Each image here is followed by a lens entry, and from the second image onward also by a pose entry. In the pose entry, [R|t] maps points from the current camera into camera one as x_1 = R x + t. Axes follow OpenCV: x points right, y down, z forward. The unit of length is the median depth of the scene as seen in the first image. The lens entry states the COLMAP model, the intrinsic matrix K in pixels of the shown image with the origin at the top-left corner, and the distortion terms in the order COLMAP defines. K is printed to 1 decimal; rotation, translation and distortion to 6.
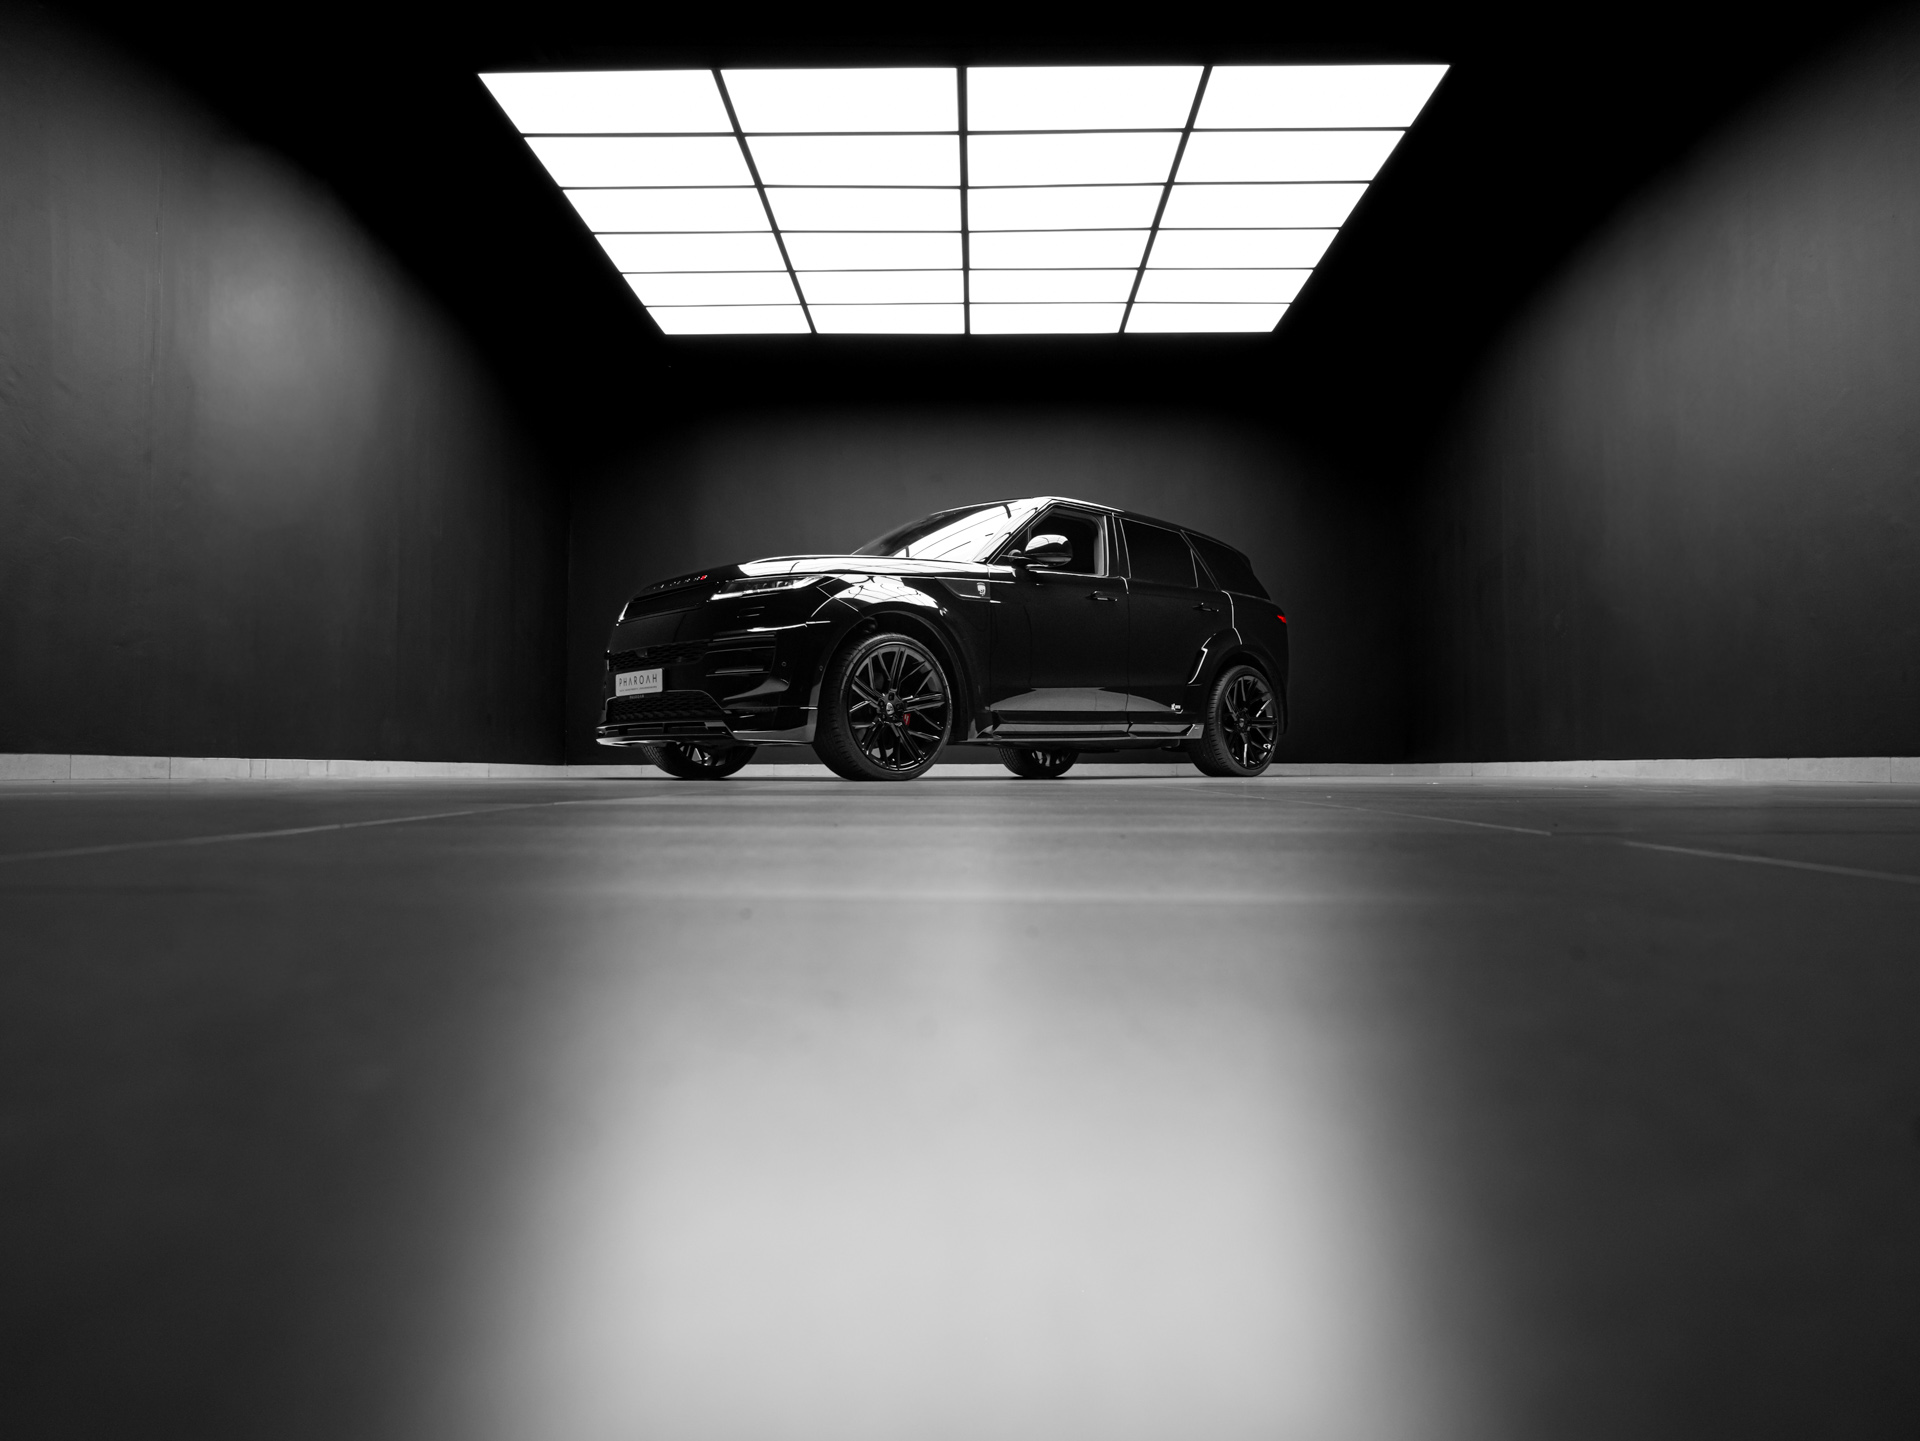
lens RADIAL K [[1187.4, 0, 960.0], [0, 1187.4, 720.5], [0, 0, 1]] dist [-0.058631, 0.046773]
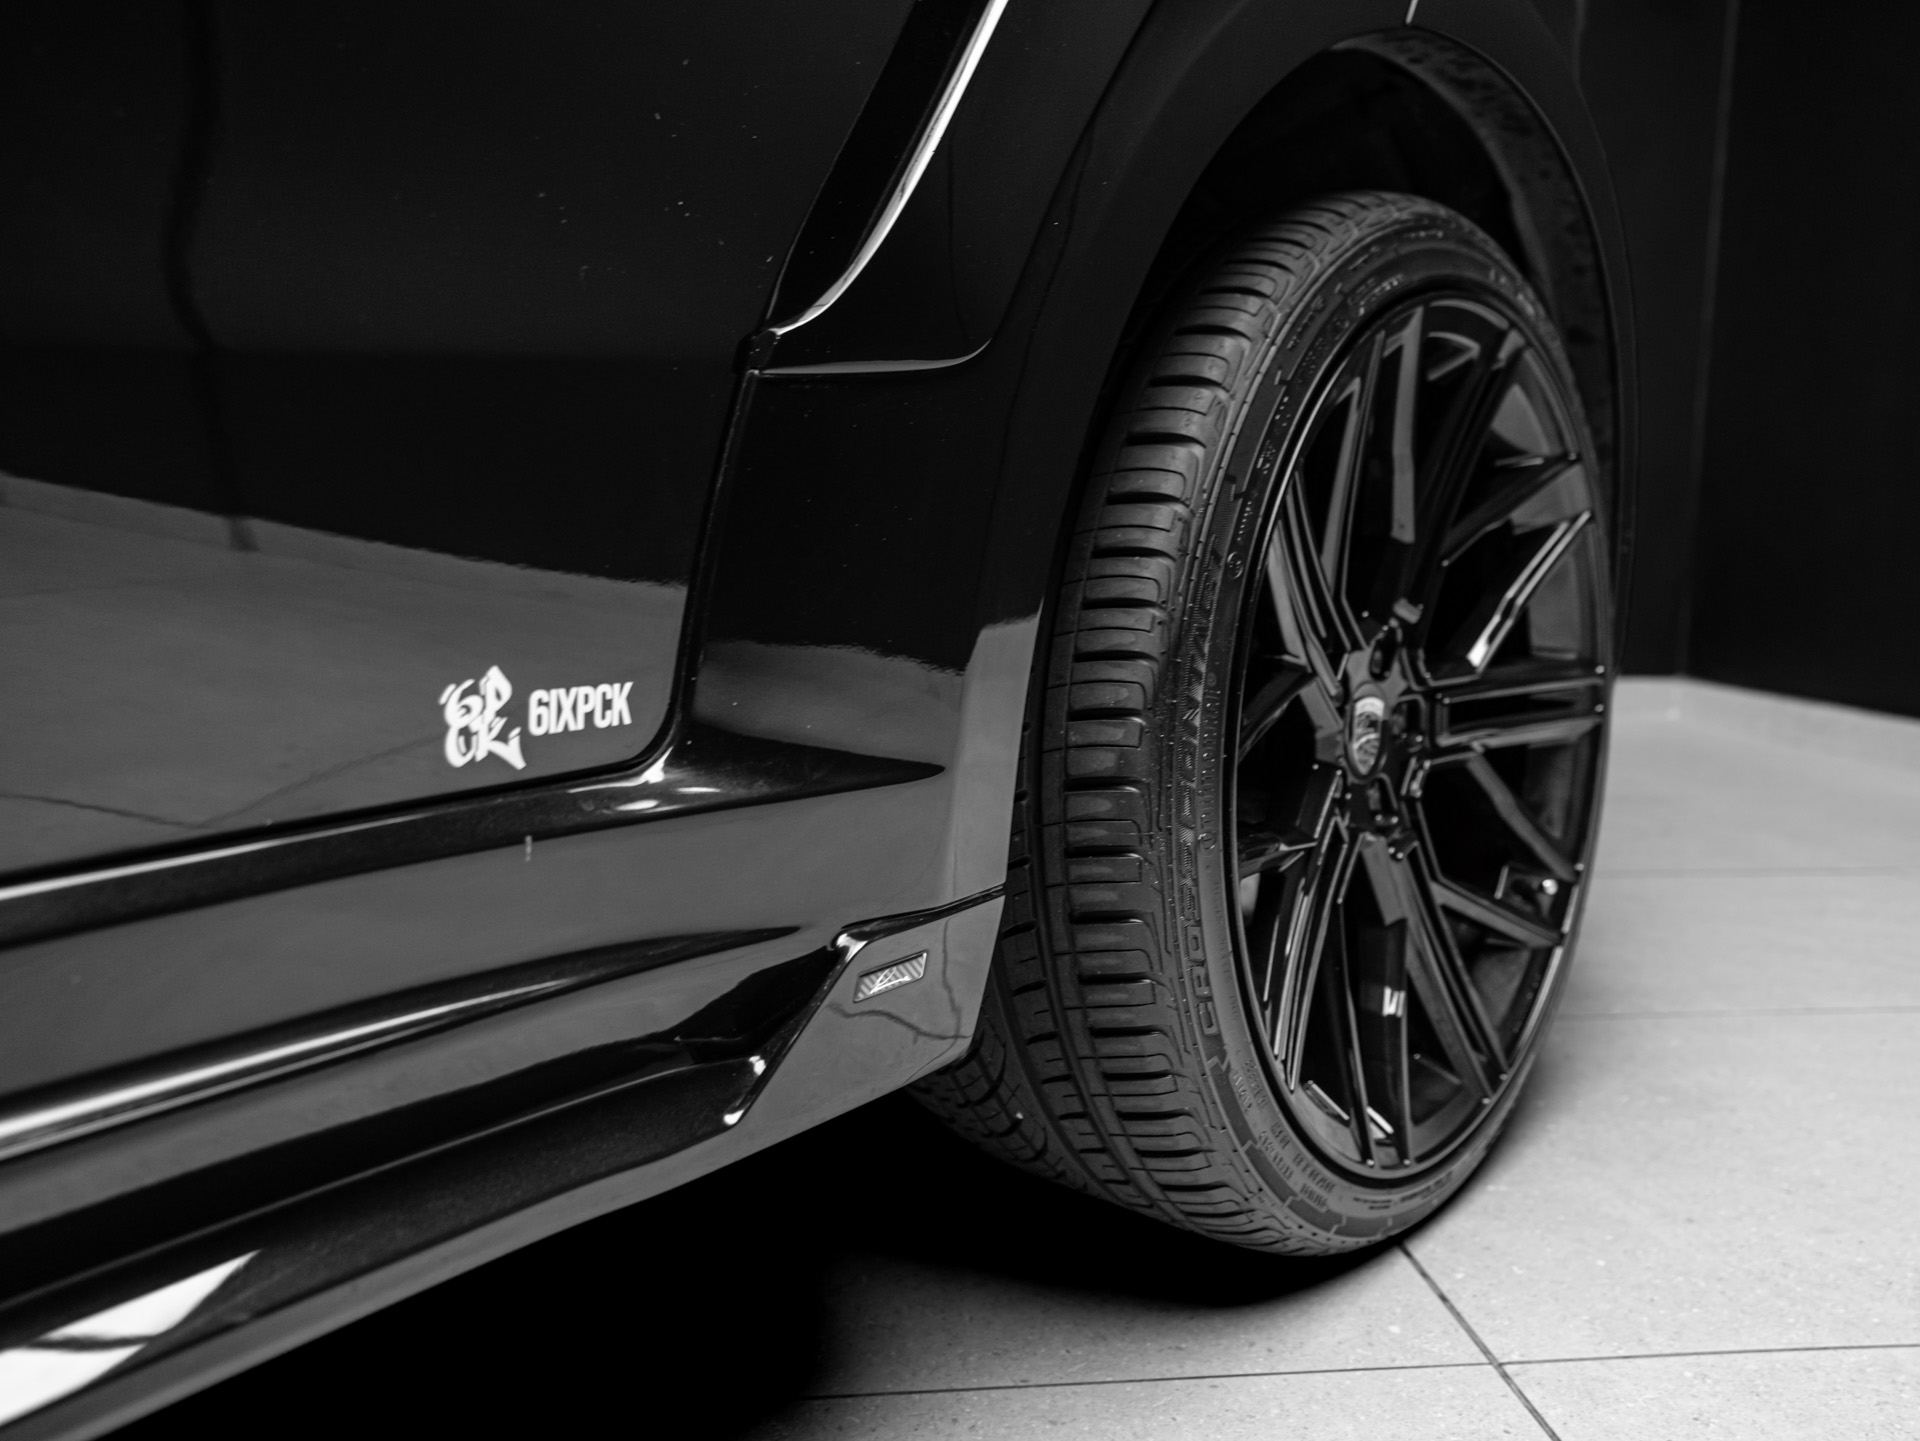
lens RADIAL K [[1462.1, 0, 960.7], [0, 1462.1, 720.7], [0, 0, 1]] dist [-0.030684, 0.071388]
pose [[0.993260, -0.010599, 0.115425, 0.189033], [-0.009741, 0.984656, 0.174237, -0.023904], [-0.115501, -0.174187, 0.977915, 0.894562]]
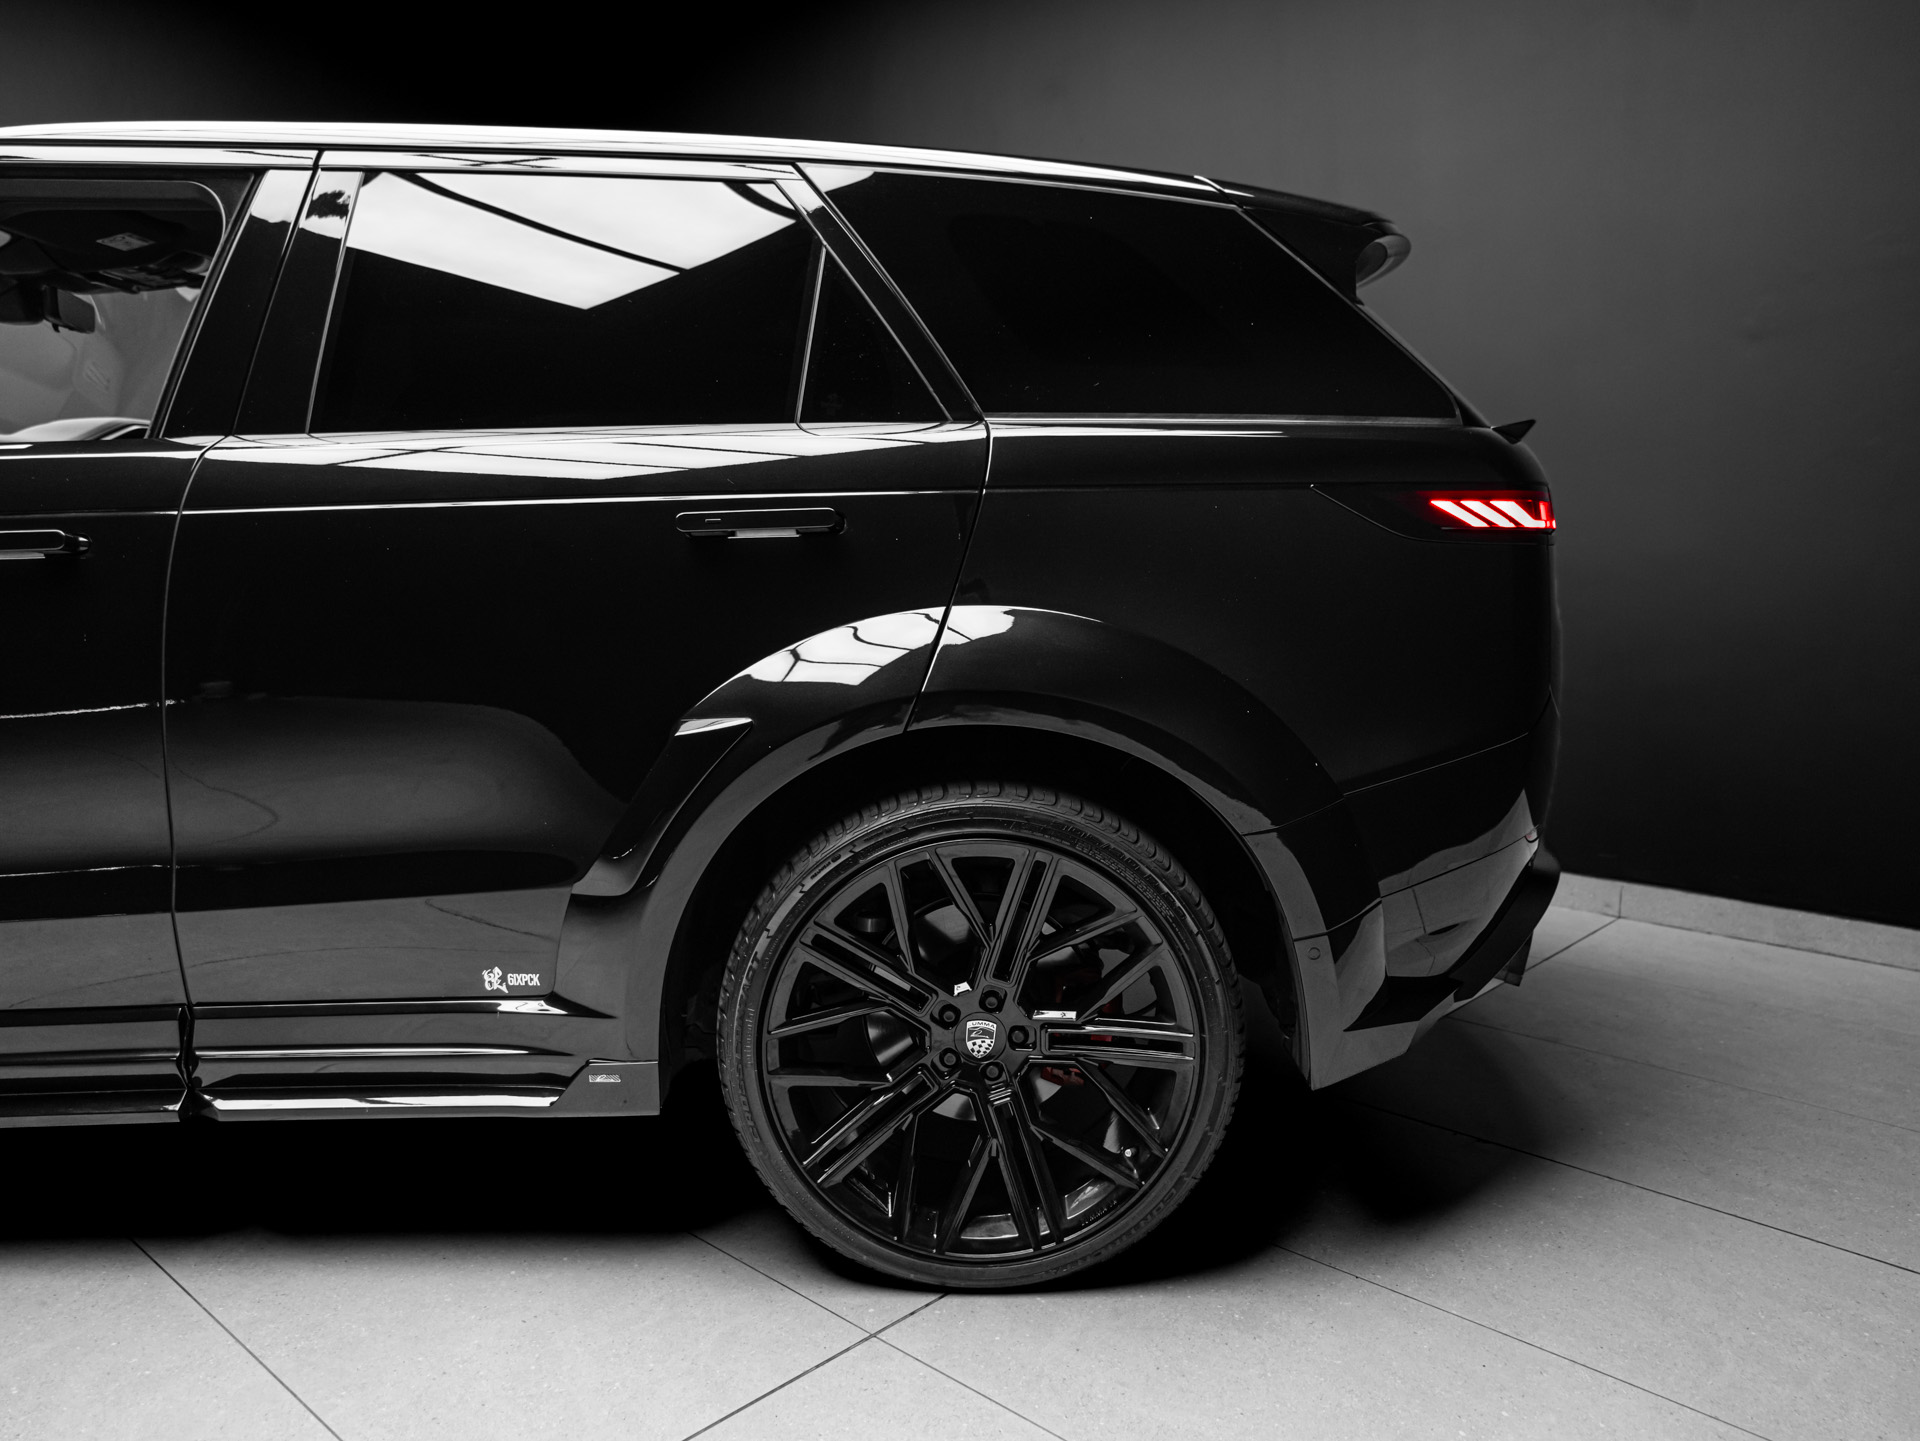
lens RADIAL K [[1462.1, 0, 960.7], [0, 1462.1, 720.7], [0, 0, 1]] dist [-0.030684, 0.071388]
pose [[0.742596, 0.094073, -0.663100, 0.420684], [0.021574, 0.986212, 0.164073, -0.103923], [0.669392, -0.136146, 0.730328, 0.830545]]
